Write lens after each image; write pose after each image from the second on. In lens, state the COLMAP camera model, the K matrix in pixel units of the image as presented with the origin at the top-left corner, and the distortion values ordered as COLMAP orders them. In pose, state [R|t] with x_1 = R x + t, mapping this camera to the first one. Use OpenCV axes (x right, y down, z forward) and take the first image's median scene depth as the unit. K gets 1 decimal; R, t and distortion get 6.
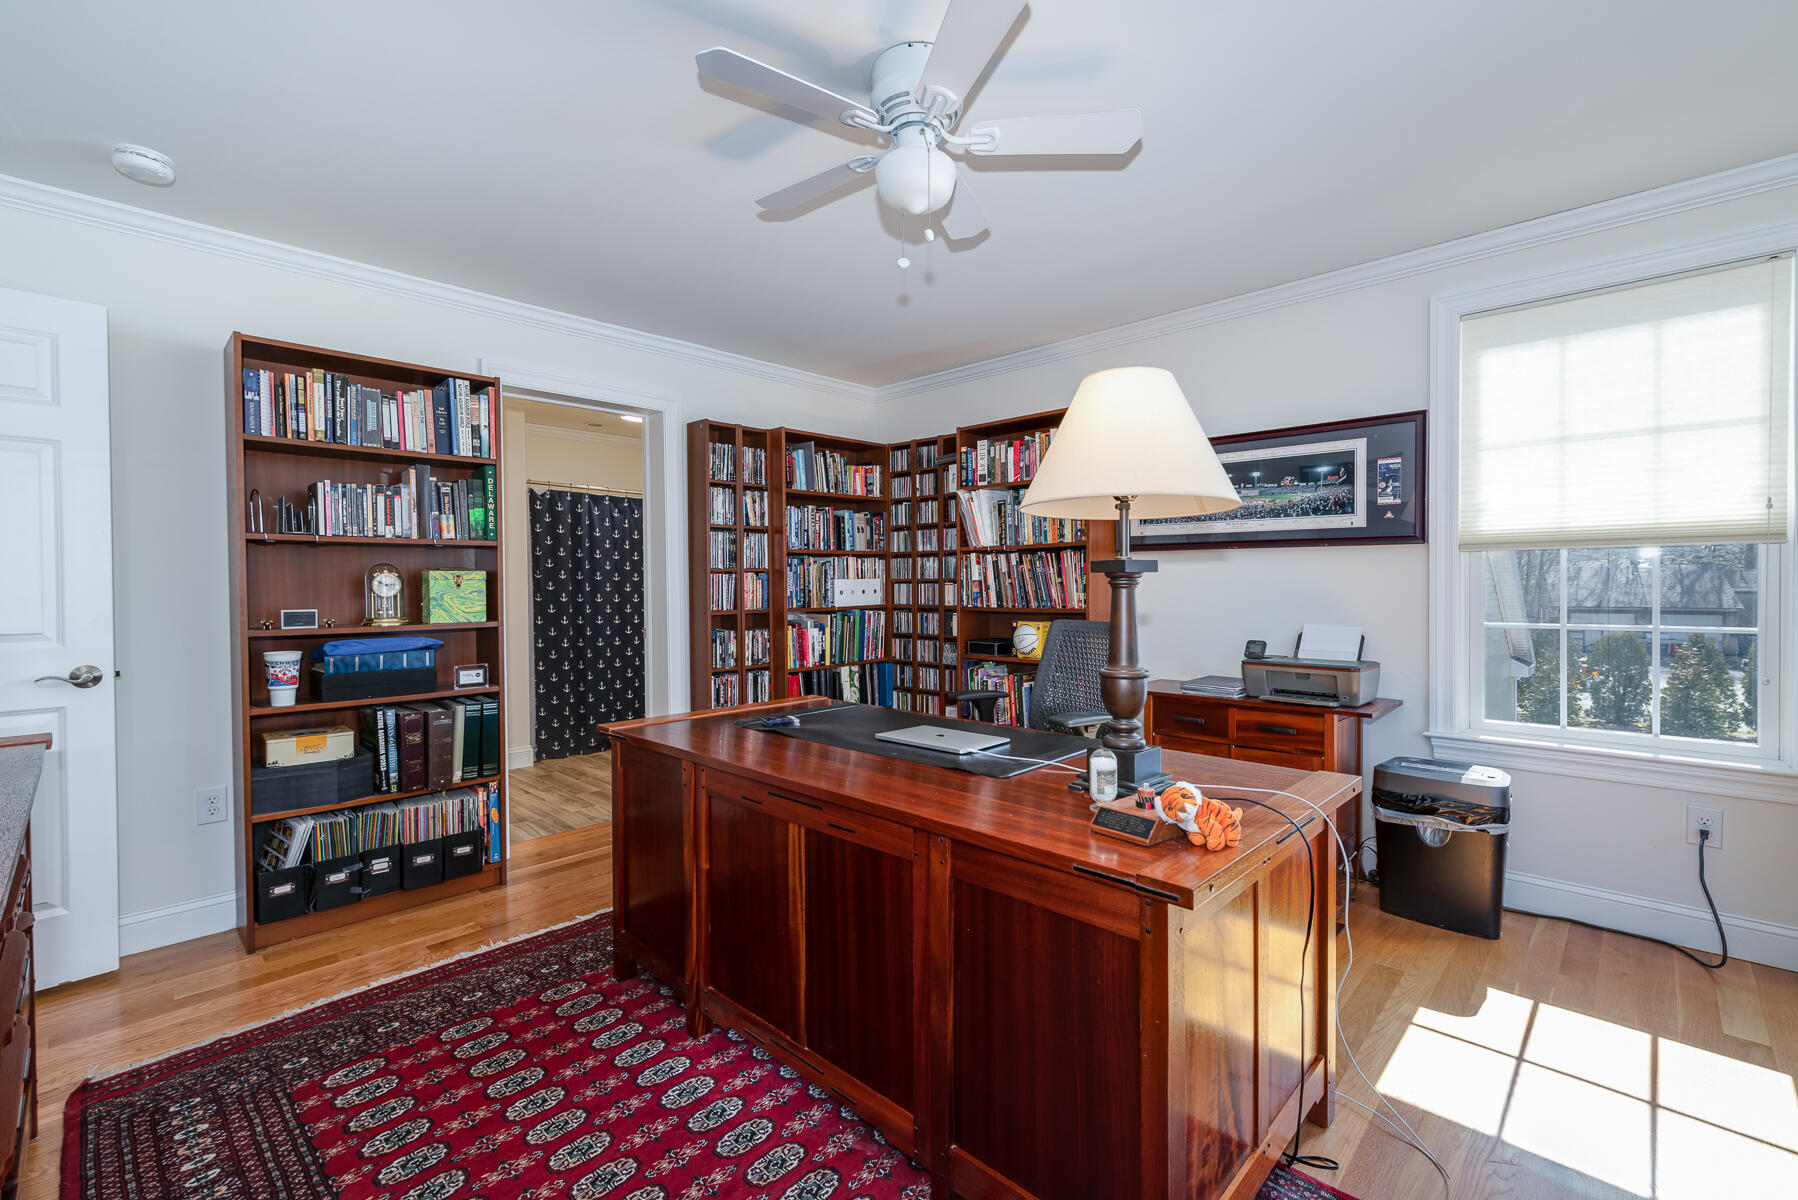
lens RADIAL K [[773.0, 0, 902.4], [0, 773.0, 593.8], [0, 0, 1]] dist [-0.003668, 0.001208]
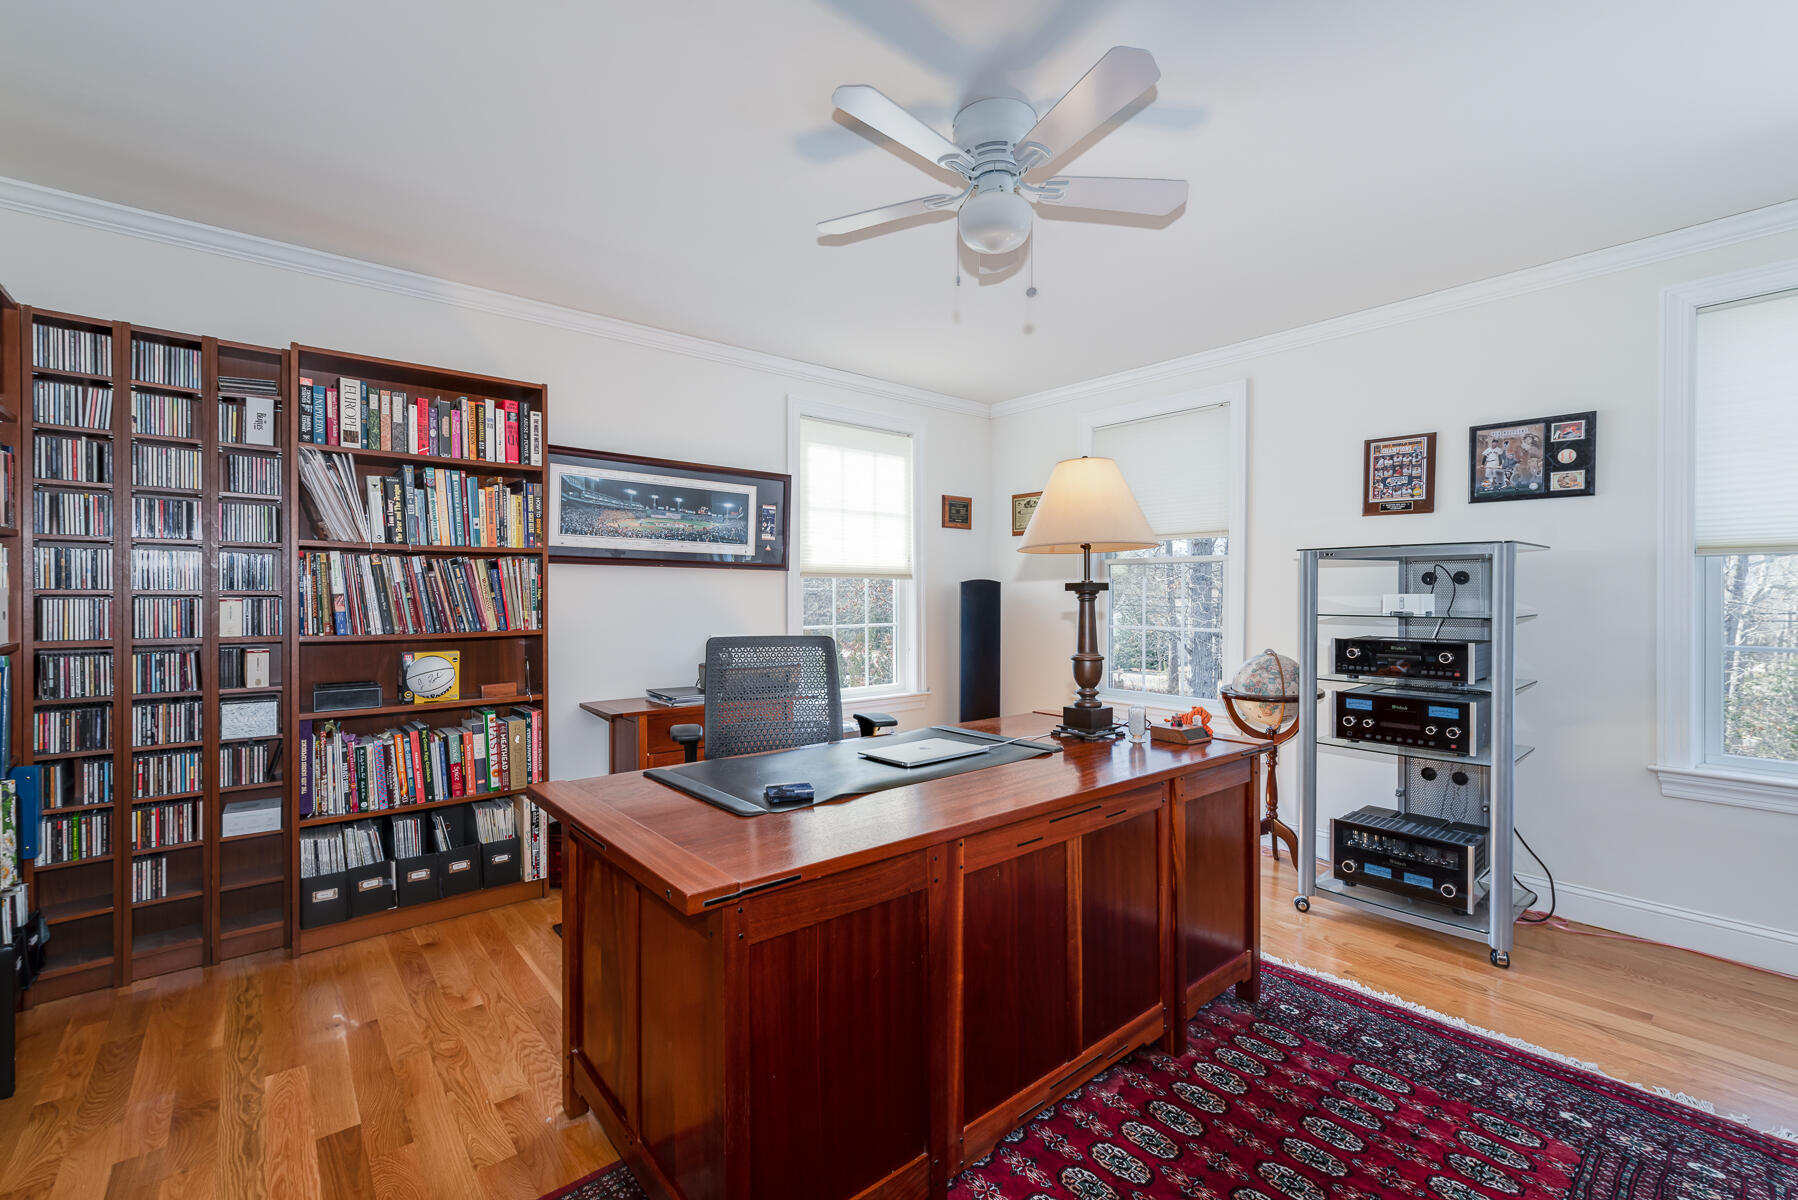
lens RADIAL K [[773.0, 0, 902.1], [0, 773.0, 602.7], [0, 0, 1]] dist [-0.003668, 0.001208]
pose [[0.103873, -0.001003, 0.994590, -0.529997], [0.014203, 0.999899, -0.000475, -0.003795], [-0.994489, 0.014175, 0.103877, 0.507729]]
